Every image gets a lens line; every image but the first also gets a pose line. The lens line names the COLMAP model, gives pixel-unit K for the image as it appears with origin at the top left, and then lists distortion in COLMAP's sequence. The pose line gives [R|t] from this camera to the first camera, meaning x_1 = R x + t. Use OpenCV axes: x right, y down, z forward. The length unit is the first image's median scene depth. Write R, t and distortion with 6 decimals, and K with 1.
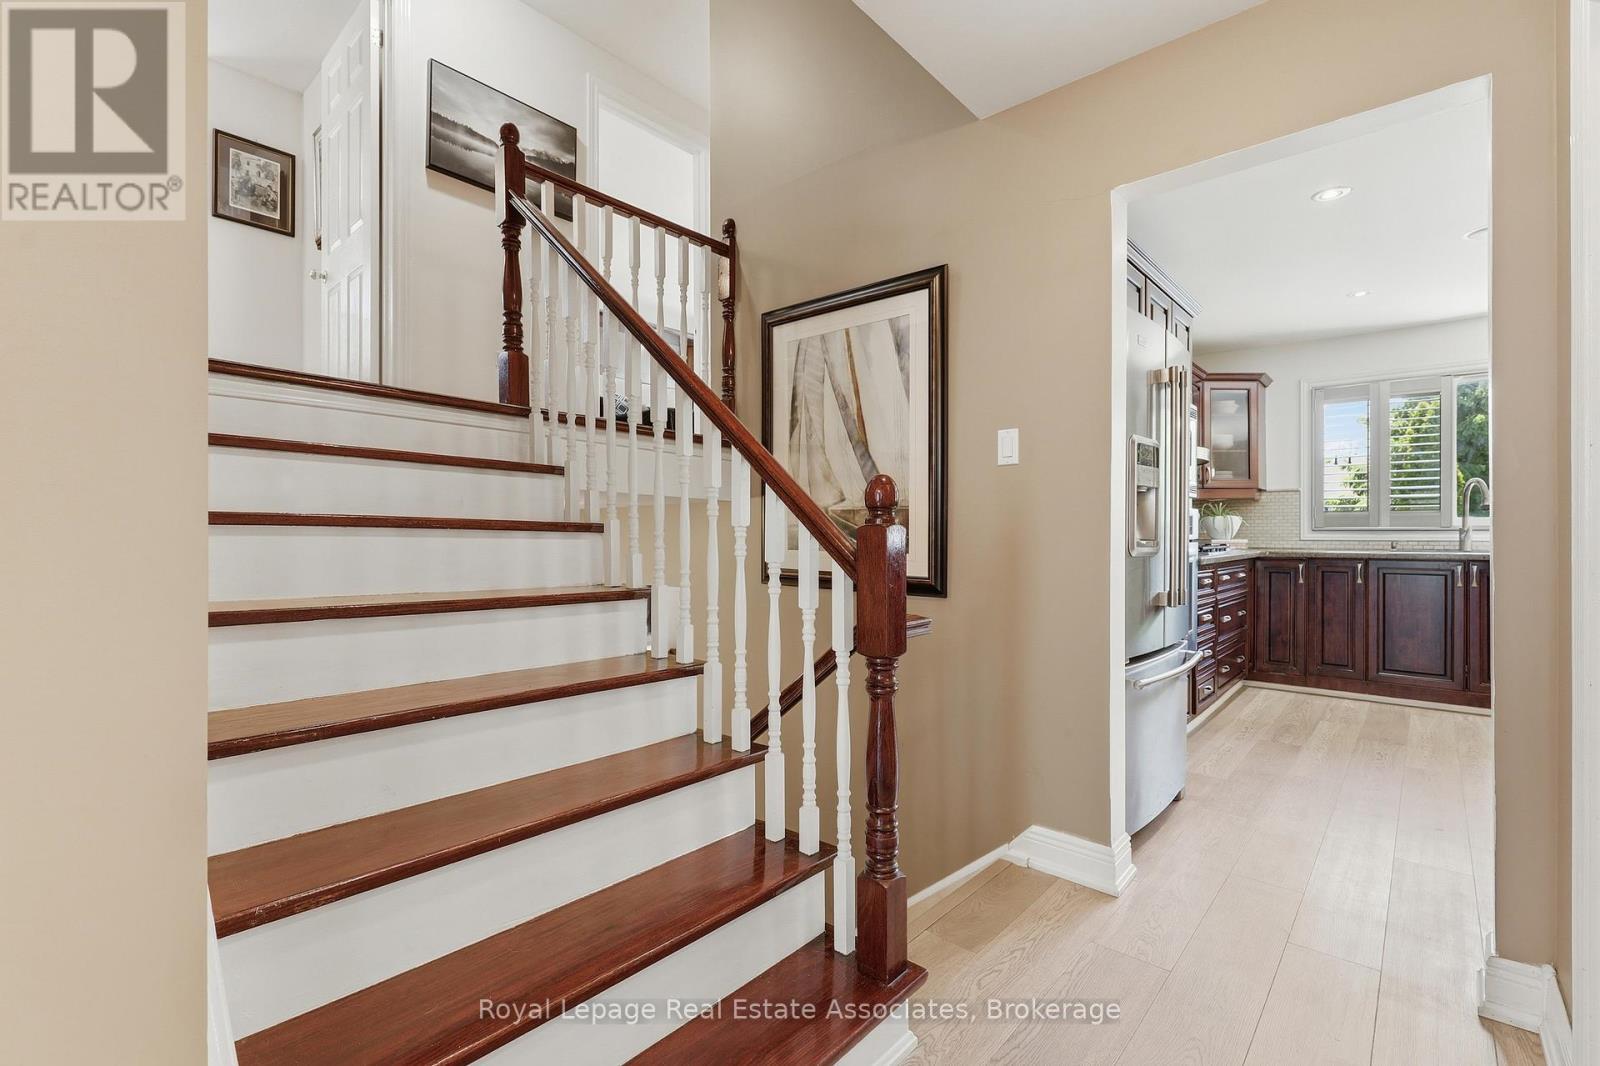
lens RADIAL K [[728.3, 0, 787.8], [0, 728.3, 533.2], [0, 0, 1]] dist [-0.003569, 0.000993]
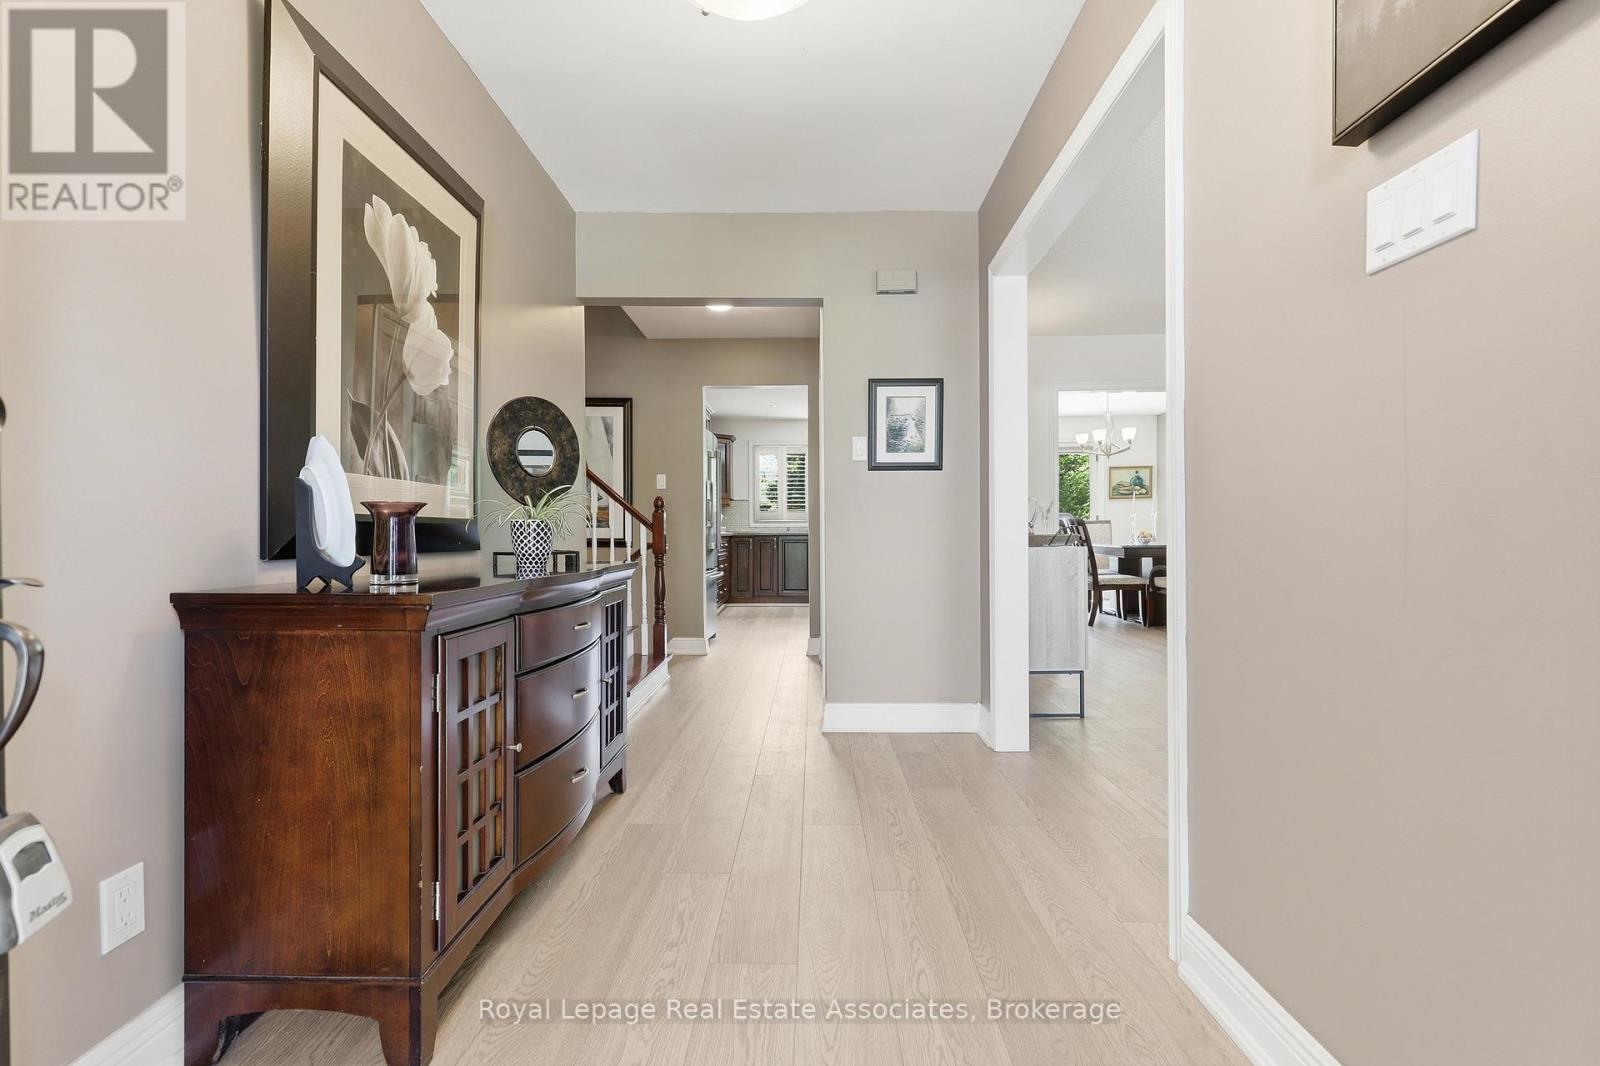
lens RADIAL K [[728.3, 0, 803.1], [0, 728.3, 530.3], [0, 0, 1]] dist [-0.003569, 0.000993]
pose [[0.757232, -0.003904, 0.653134, -0.502470], [0.004960, 0.999988, 0.000227, 0.023191], [-0.653127, 0.003068, 0.757242, -0.615043]]
